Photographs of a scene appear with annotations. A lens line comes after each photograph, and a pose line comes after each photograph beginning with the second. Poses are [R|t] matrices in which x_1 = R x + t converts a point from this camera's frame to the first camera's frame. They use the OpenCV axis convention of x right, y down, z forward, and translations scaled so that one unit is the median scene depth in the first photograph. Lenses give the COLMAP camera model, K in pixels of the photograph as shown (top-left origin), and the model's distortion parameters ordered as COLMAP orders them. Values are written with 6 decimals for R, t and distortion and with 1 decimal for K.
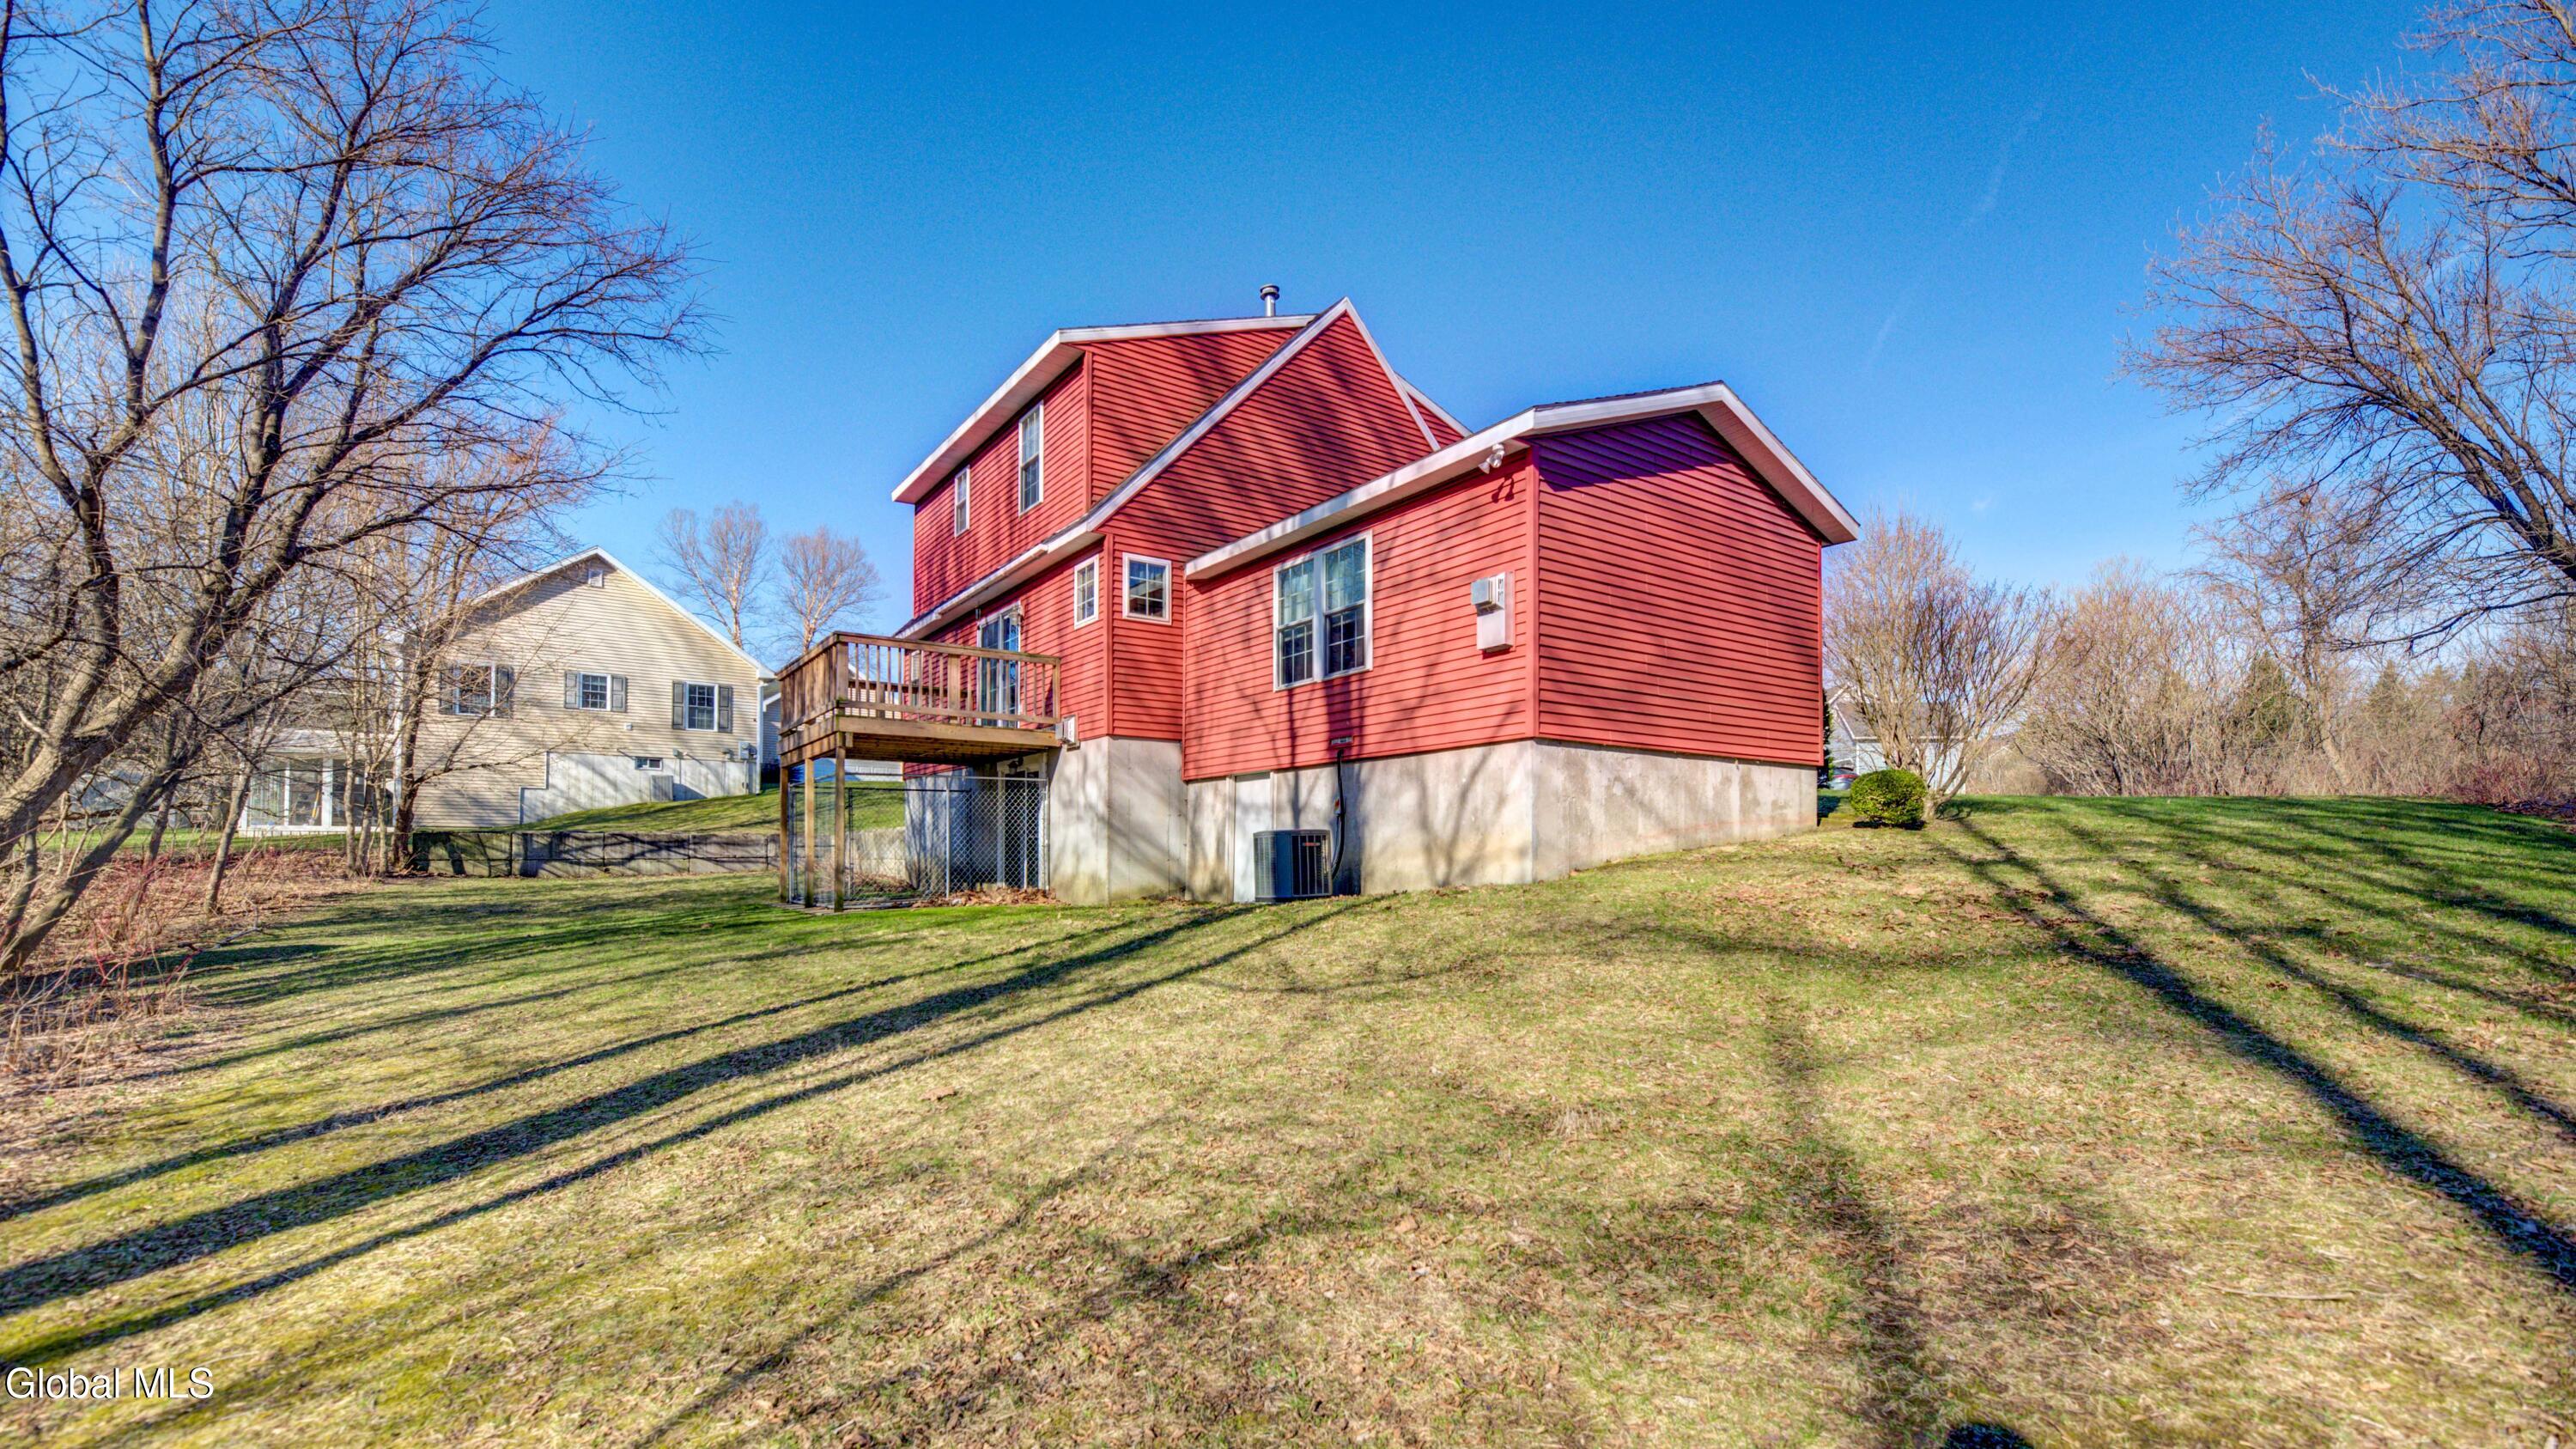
lens RADIAL K [[1070.5, 0, 1287.6], [0, 1070.5, 709.0], [0, 0, 1]] dist [-0.000441, -0.000073]
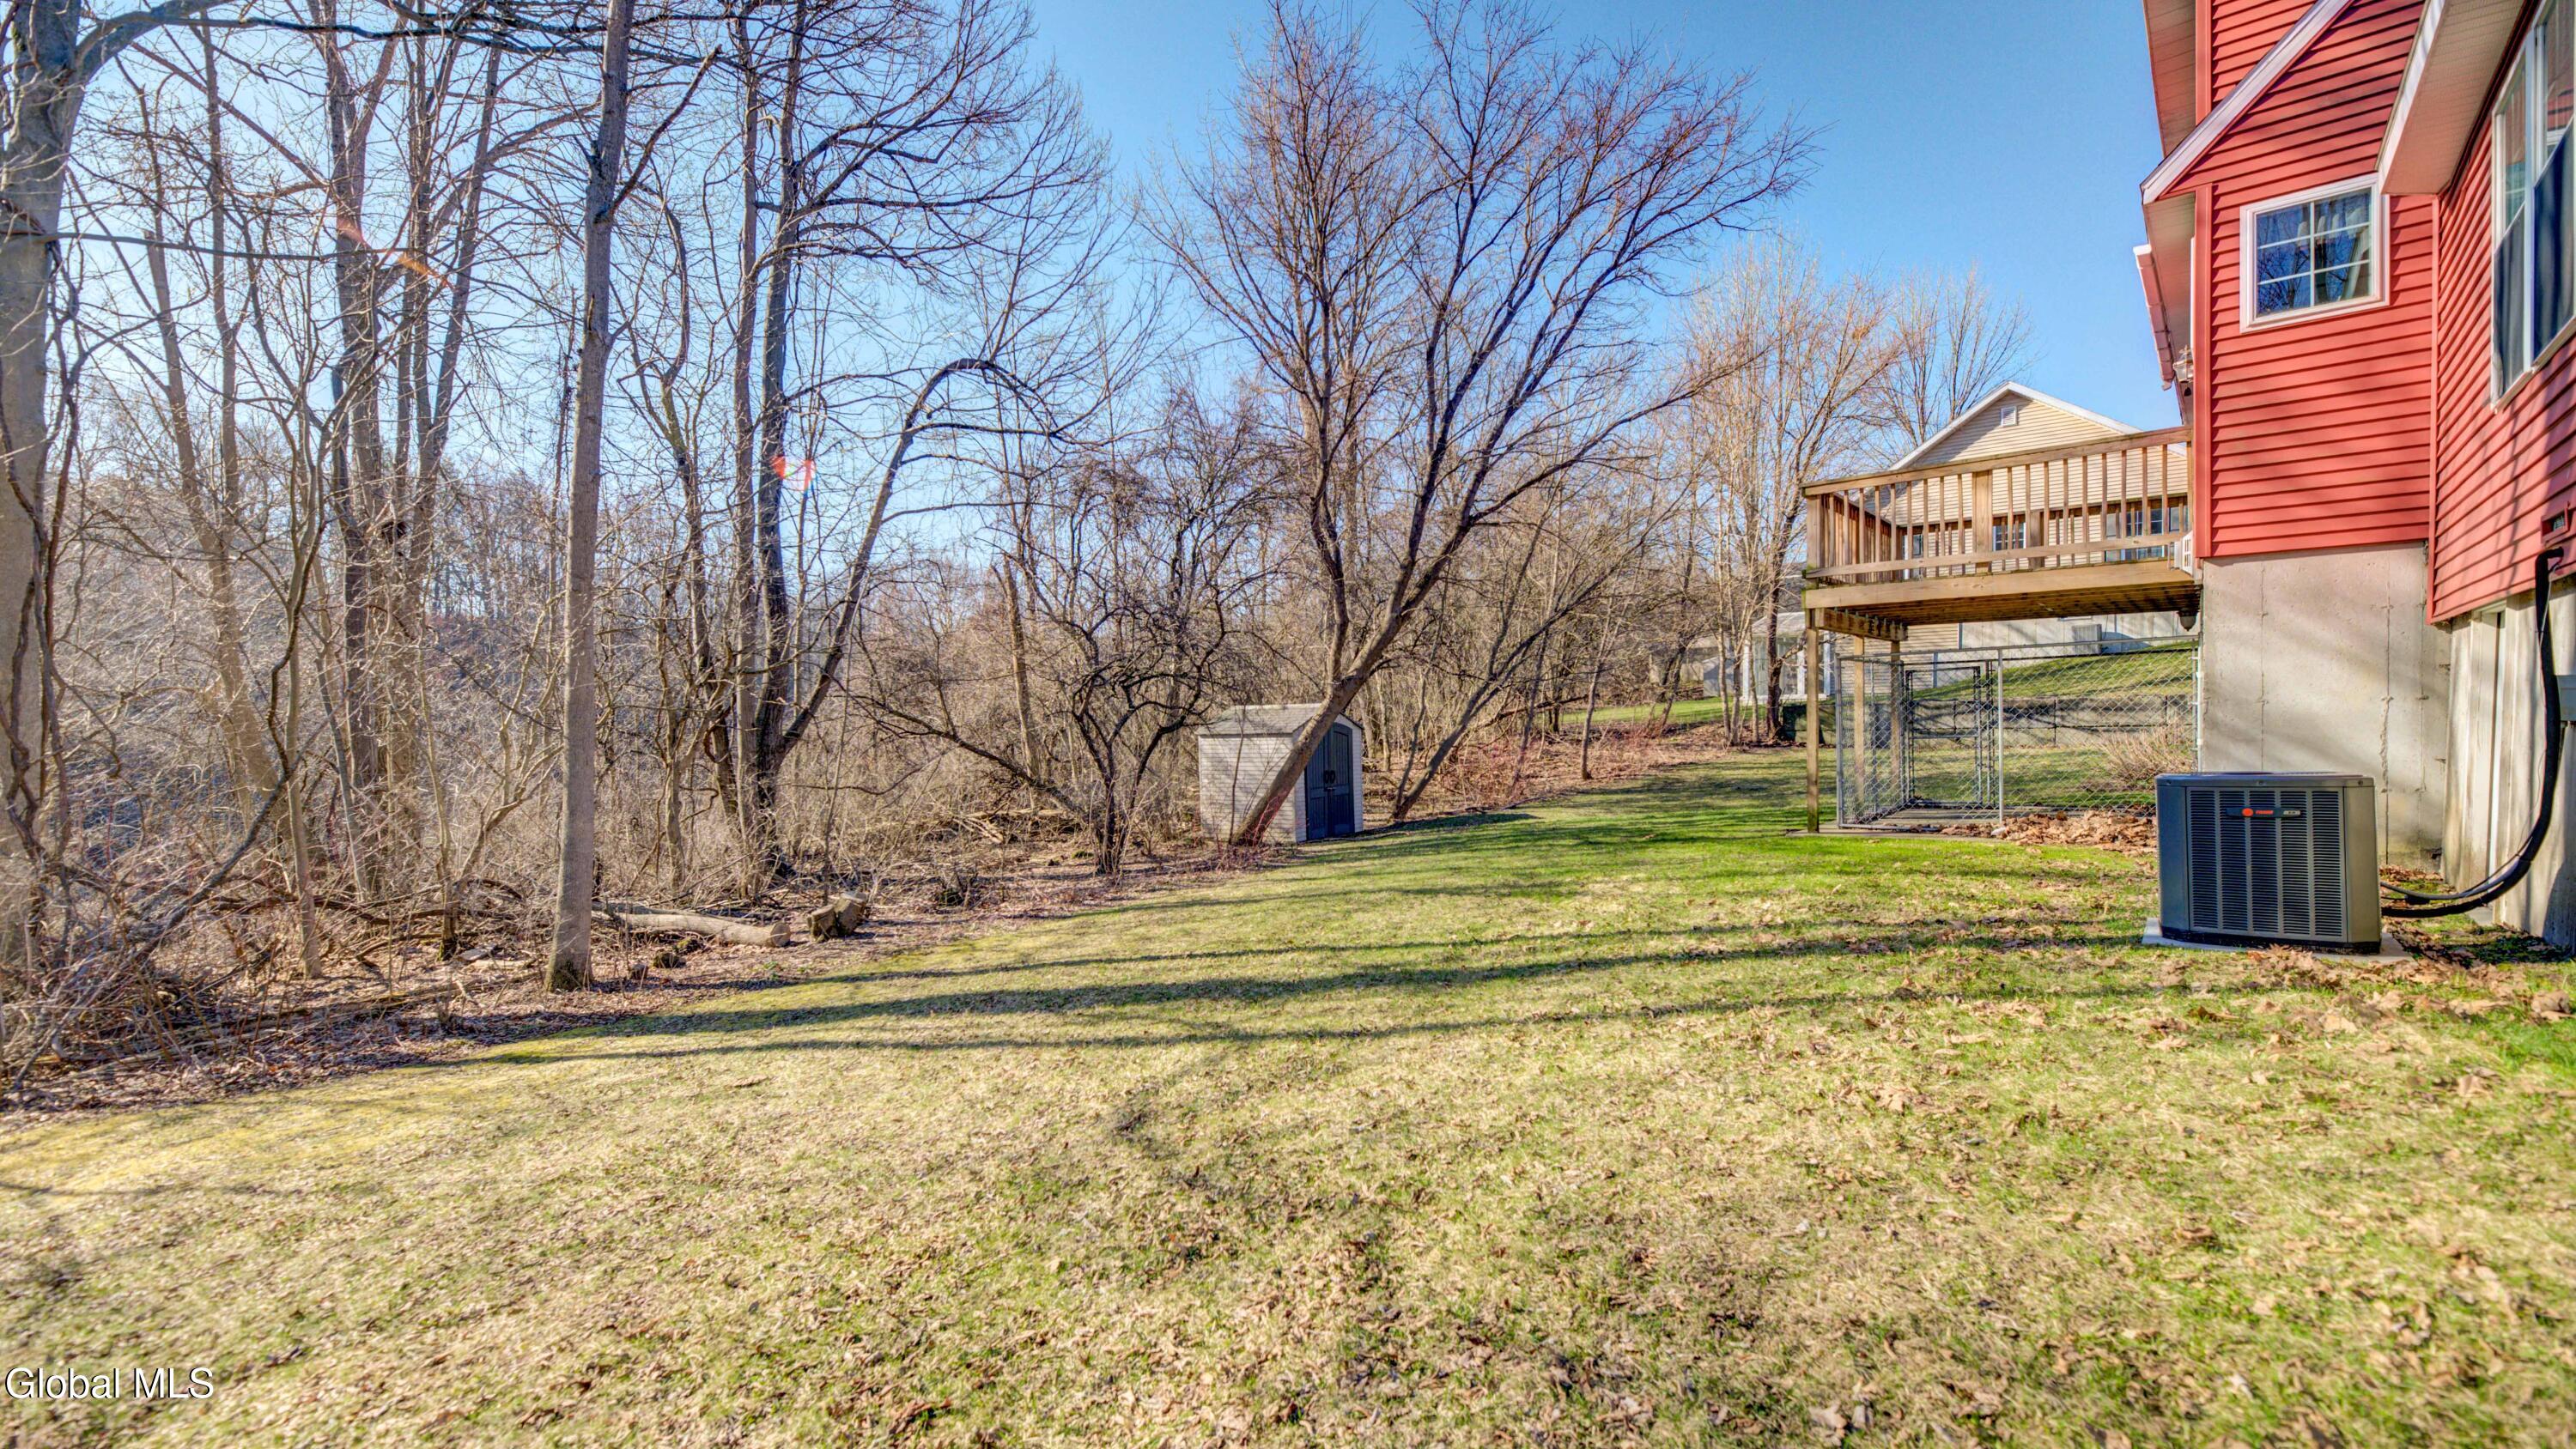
lens RADIAL K [[1070.2, 0, 1287.6], [0, 1070.2, 709.1], [0, 0, 1]] dist [-0.000441, -0.000073]
pose [[0.228835, -0.010458, -0.973409, 0.201816], [0.156024, 0.987409, 0.026071, 0.009437], [0.960880, -0.157841, 0.227586, 0.311953]]
